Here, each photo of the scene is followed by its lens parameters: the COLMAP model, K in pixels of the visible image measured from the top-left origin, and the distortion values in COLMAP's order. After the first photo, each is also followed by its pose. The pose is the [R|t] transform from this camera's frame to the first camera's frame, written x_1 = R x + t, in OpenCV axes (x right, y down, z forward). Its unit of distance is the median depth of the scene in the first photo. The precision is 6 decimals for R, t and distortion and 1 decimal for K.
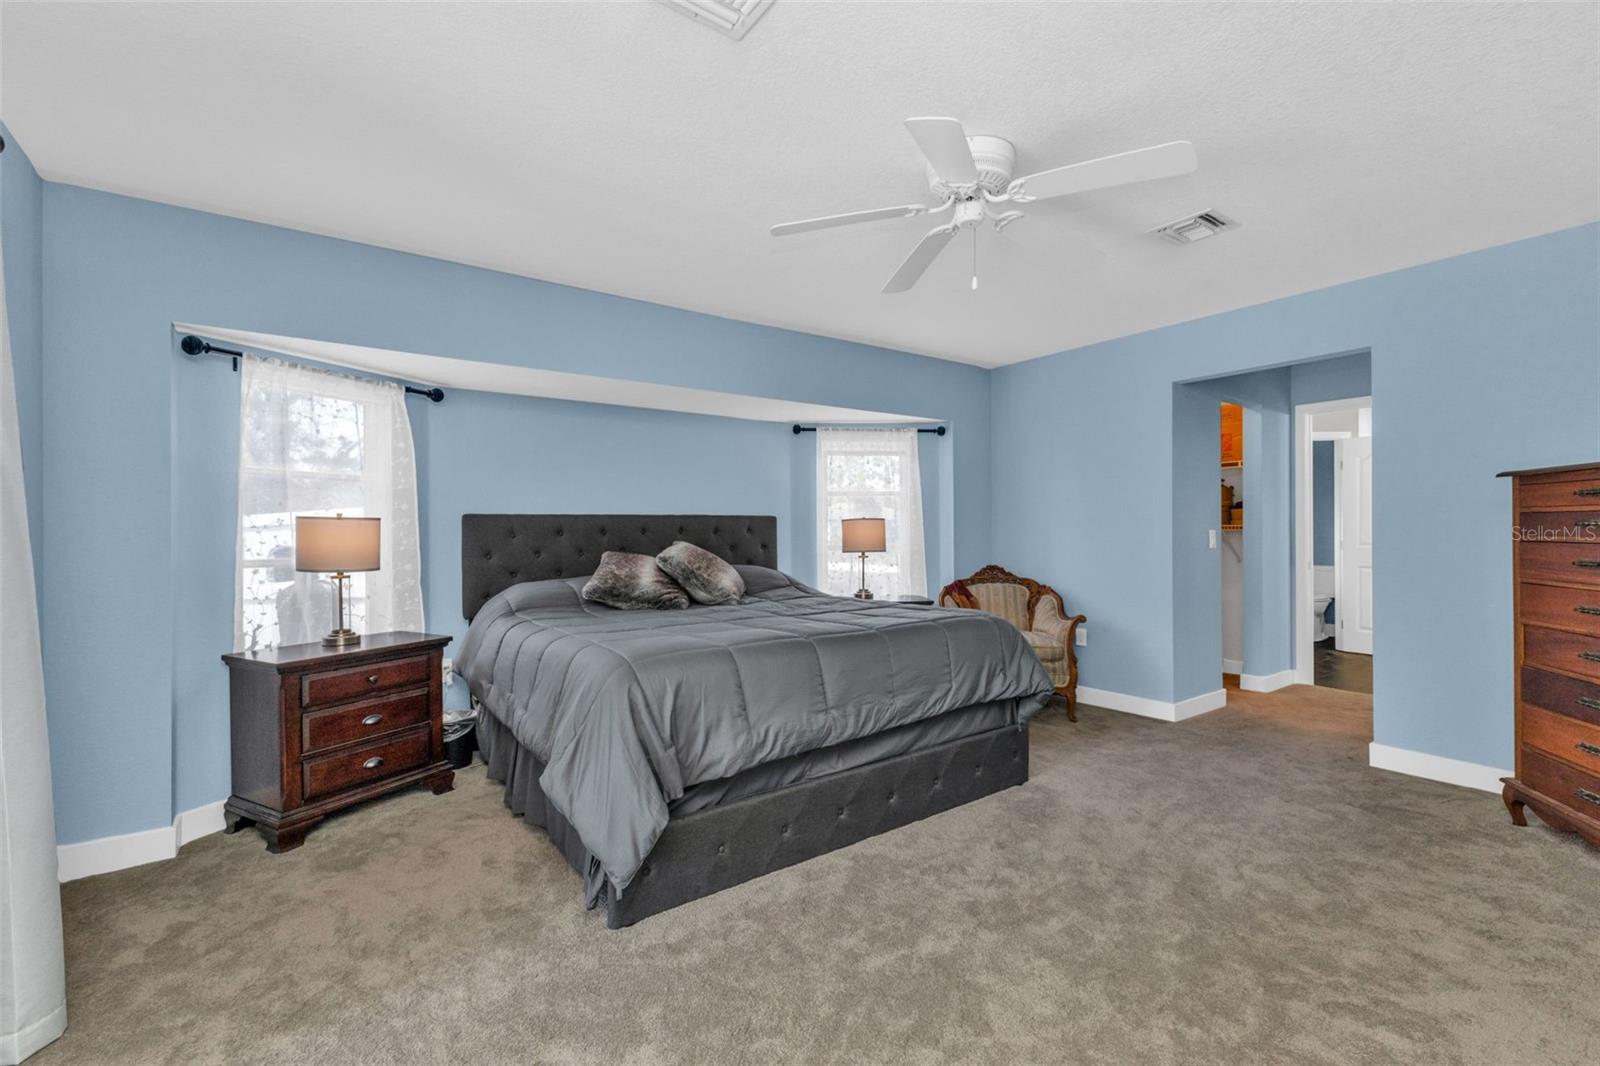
lens RADIAL K [[695.4, 0, 791.2], [0, 695.4, 530.1], [0, 0, 1]] dist [-0.000666, 0.001021]
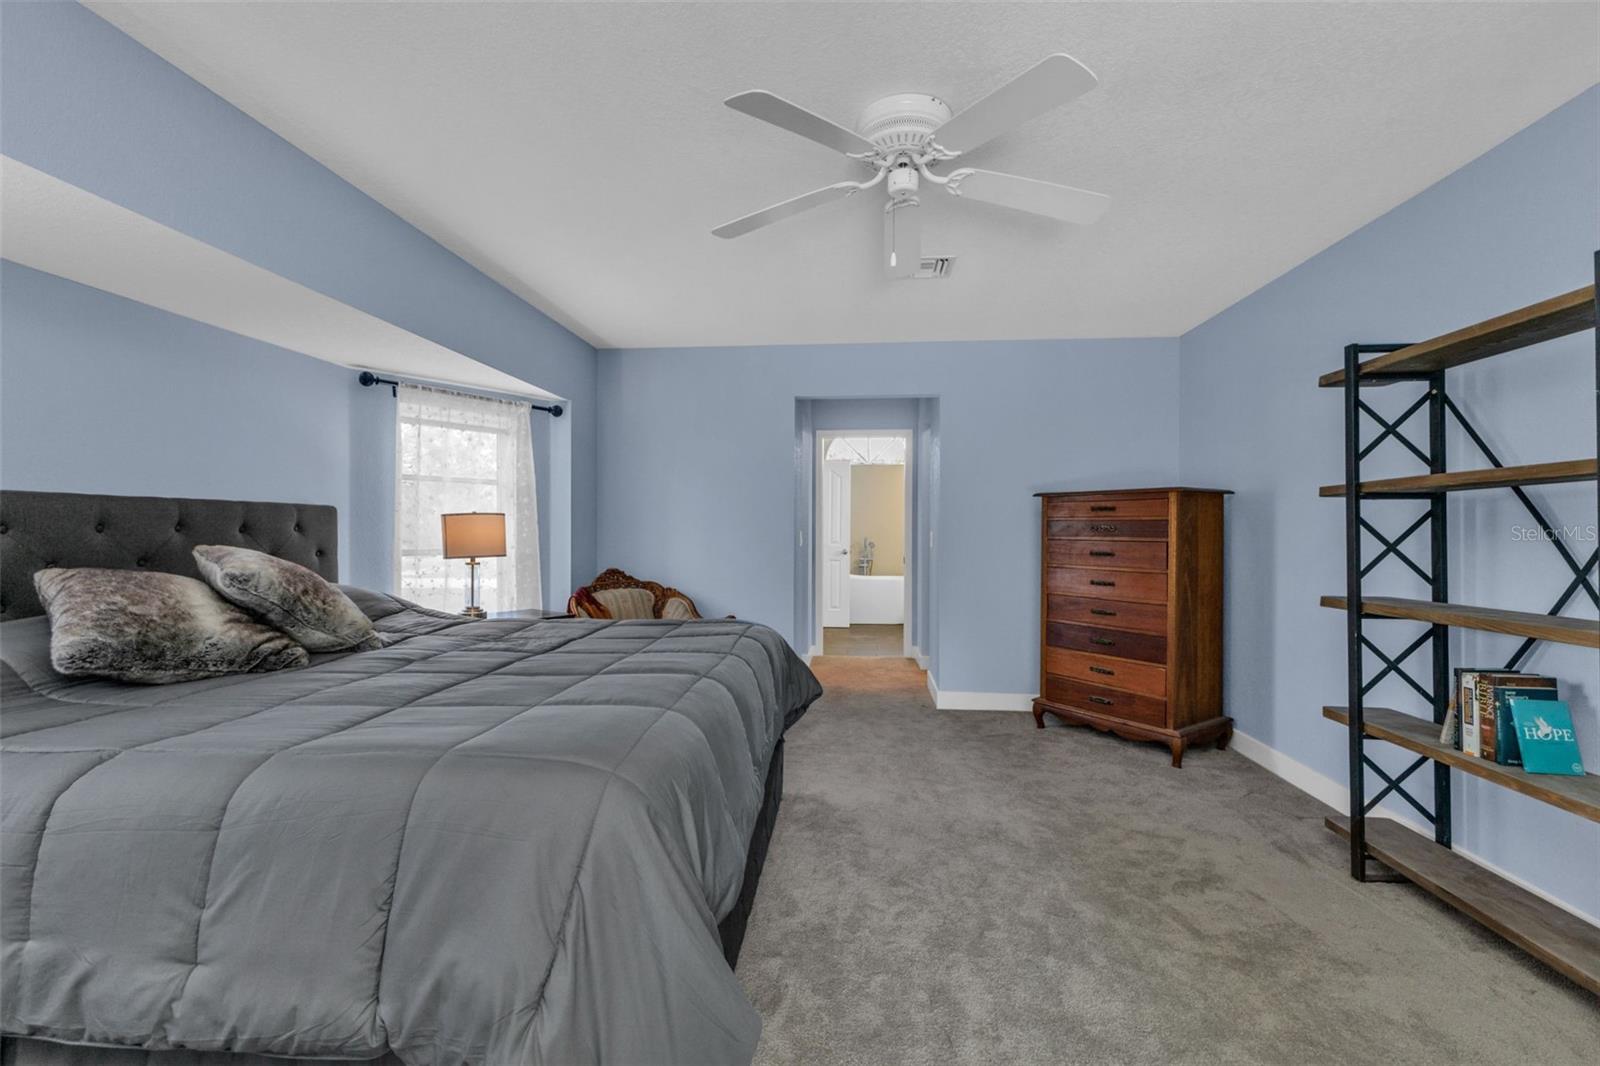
lens RADIAL K [[695.4, 0, 796.6], [0, 695.4, 534.0], [0, 0, 1]] dist [-0.000666, 0.001021]
pose [[0.644652, 0.001199, 0.764475, -0.251703], [-0.006567, 0.999971, 0.003969, 0.000633], [-0.764448, -0.007579, 0.644641, 0.247794]]
